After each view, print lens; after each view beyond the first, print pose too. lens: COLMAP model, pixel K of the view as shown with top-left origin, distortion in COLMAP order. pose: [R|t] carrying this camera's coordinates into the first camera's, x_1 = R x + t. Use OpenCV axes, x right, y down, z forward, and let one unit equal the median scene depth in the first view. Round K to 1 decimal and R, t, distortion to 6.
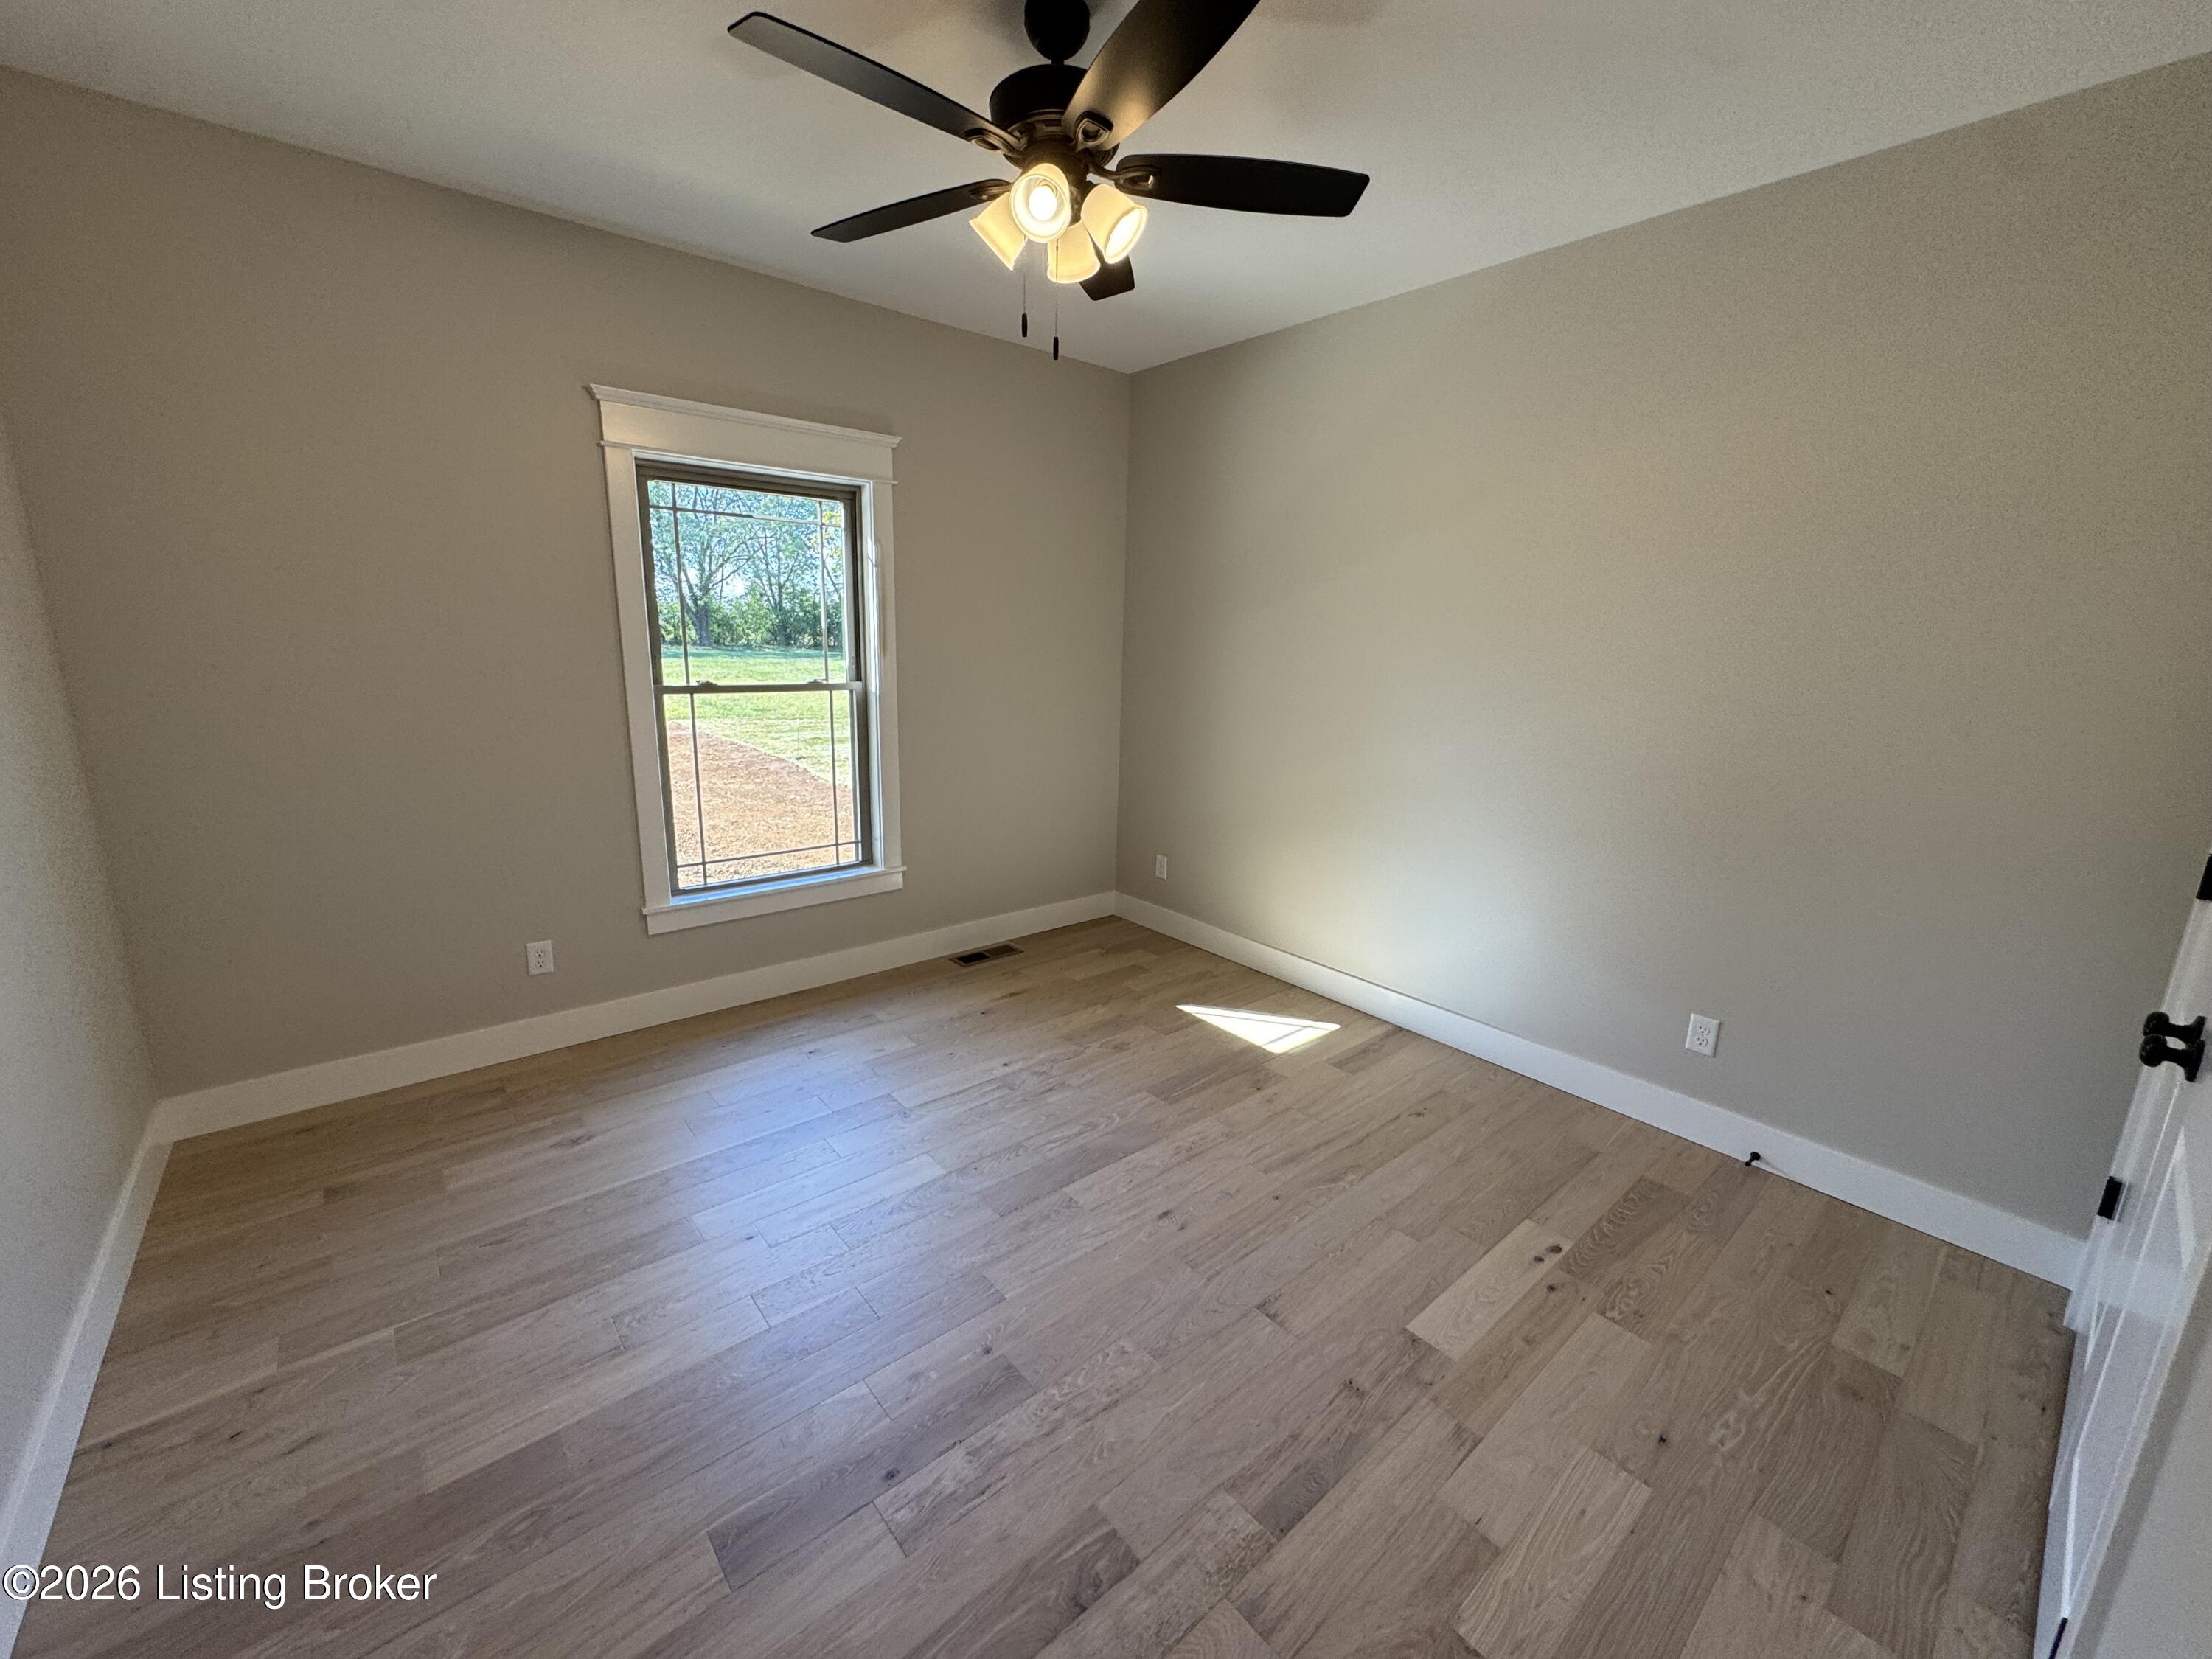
lens RADIAL K [[881.9, 0, 1104.0], [0, 881.9, 826.5], [0, 0, 1]] dist [-0.002330, 0.000117]
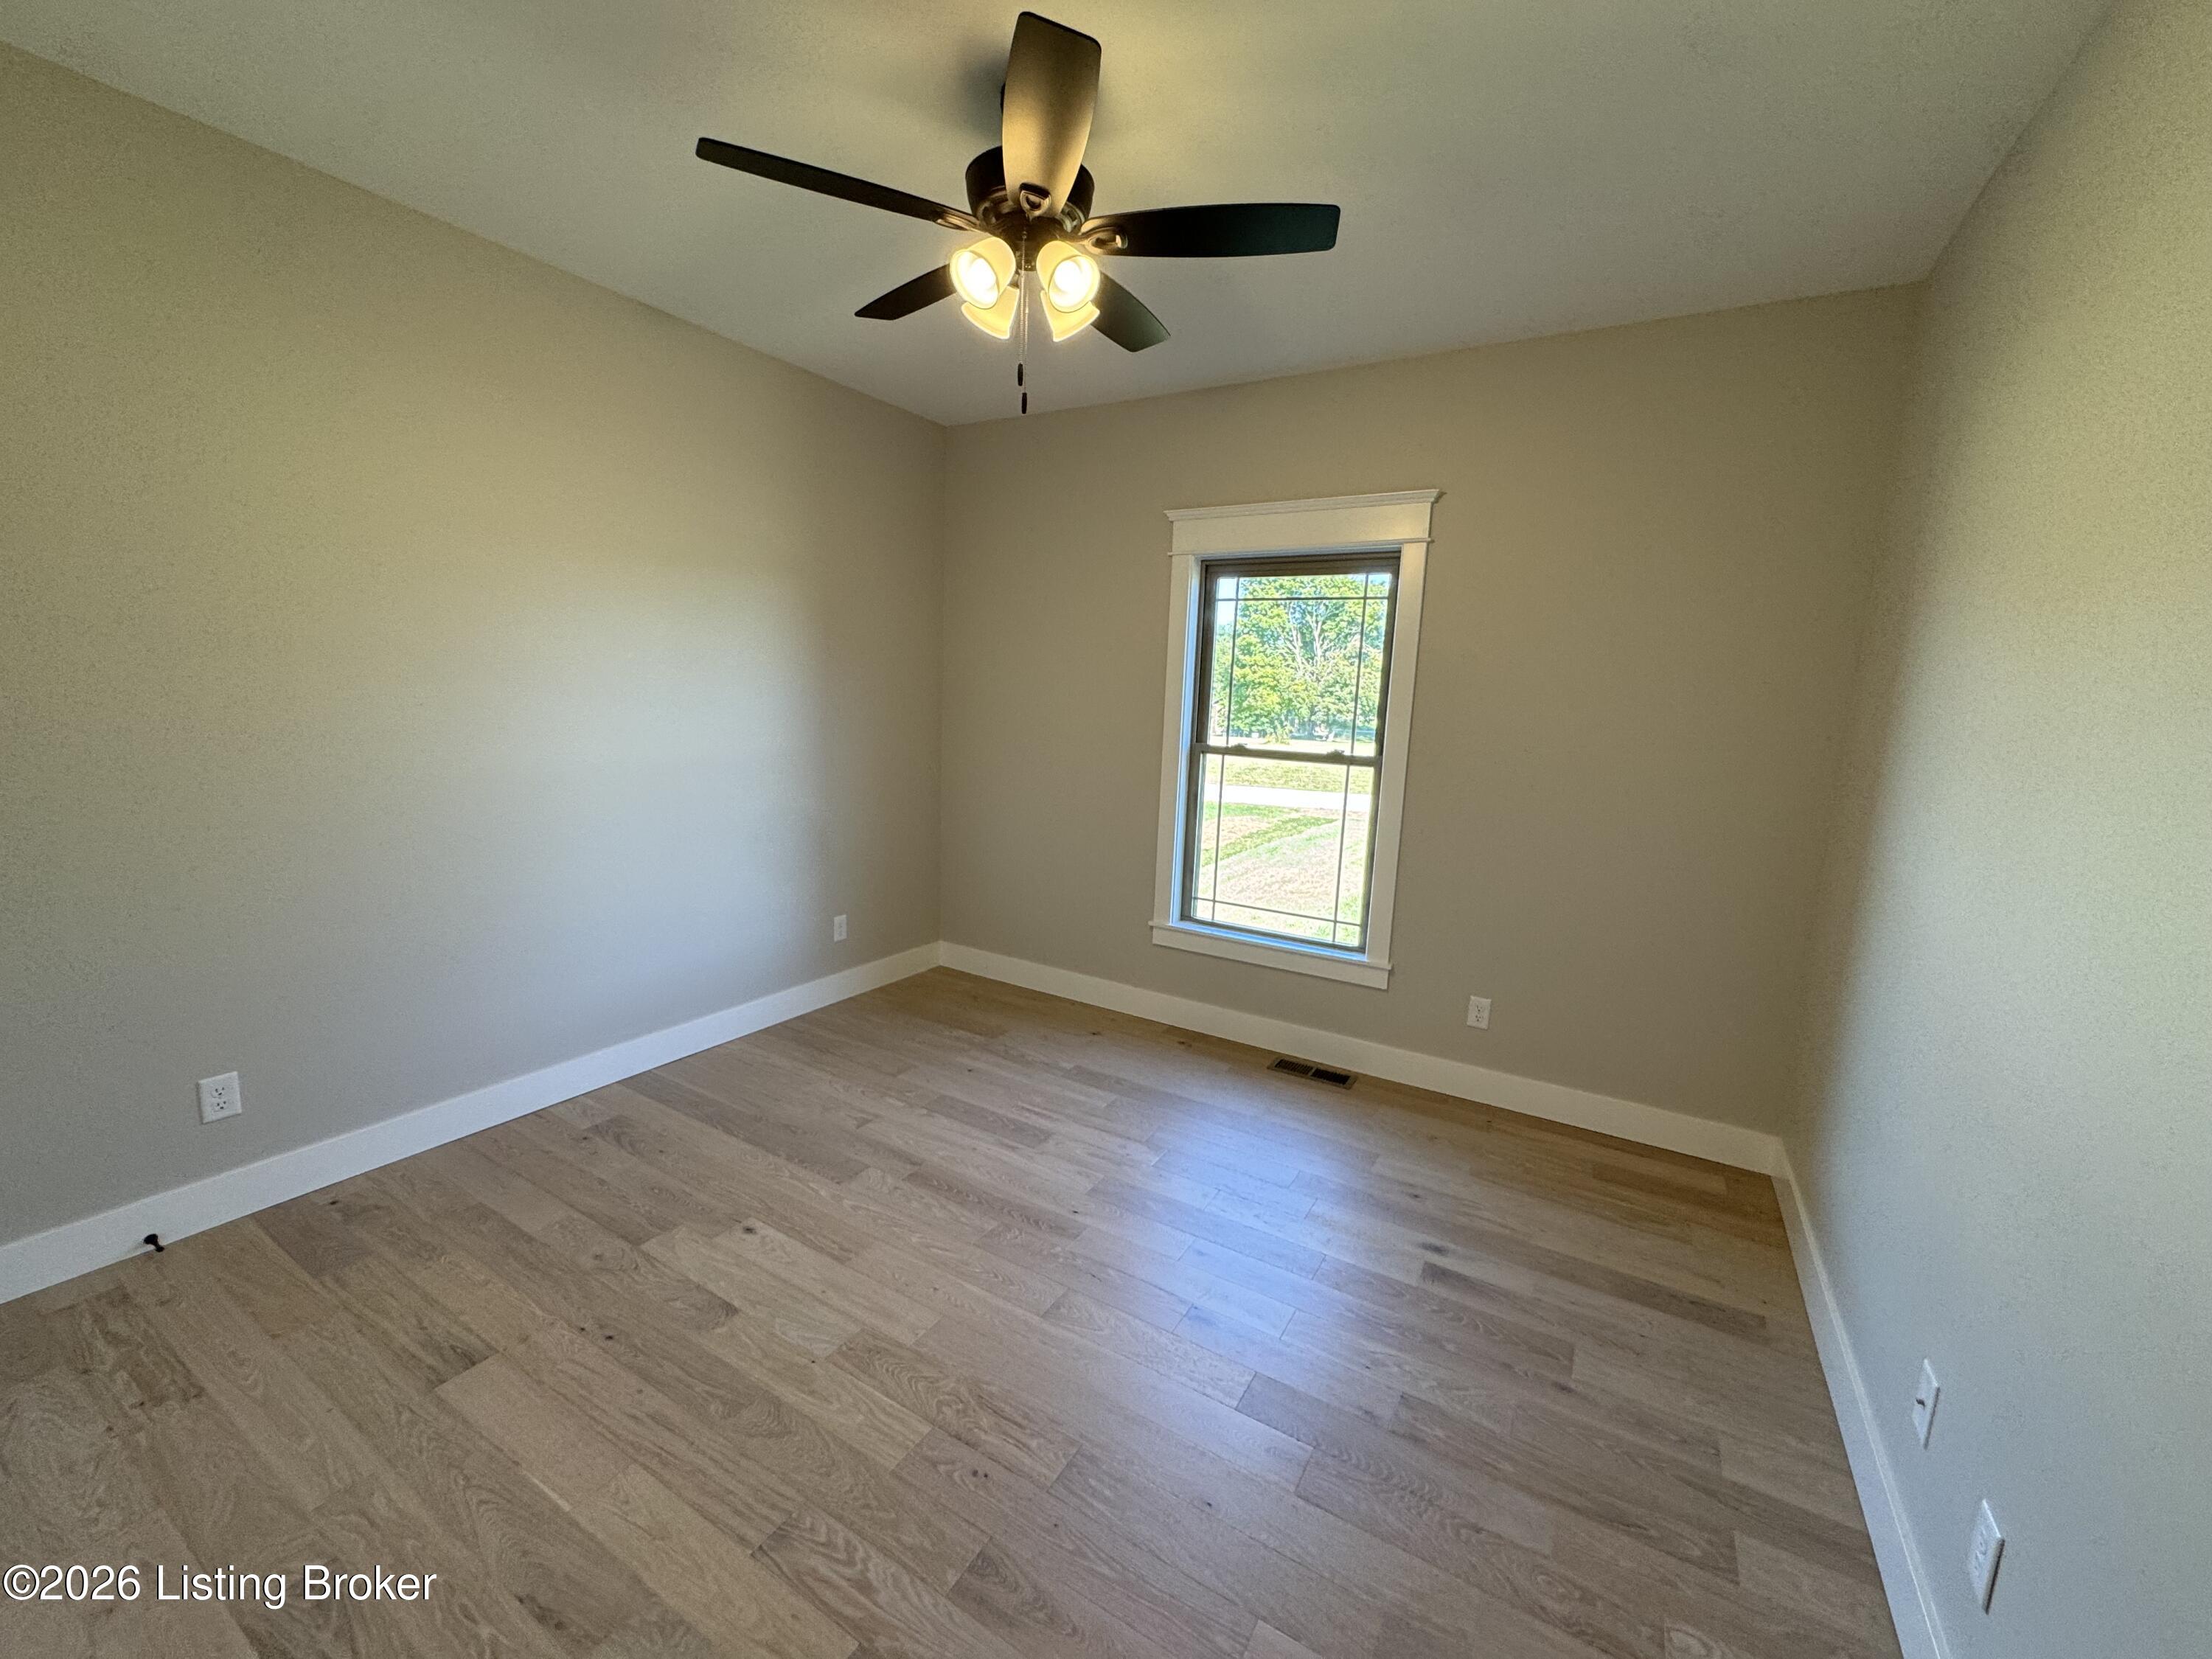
lens RADIAL K [[878.8, 0, 1104.2], [0, 878.8, 828.1], [0, 0, 1]] dist [-0.001932, 0.000164]
pose [[0.311993, 0.134335, -0.940539, 0.561637], [-0.230673, 0.971043, 0.062174, -0.088383], [0.921656, 0.197559, 0.333946, 0.475276]]
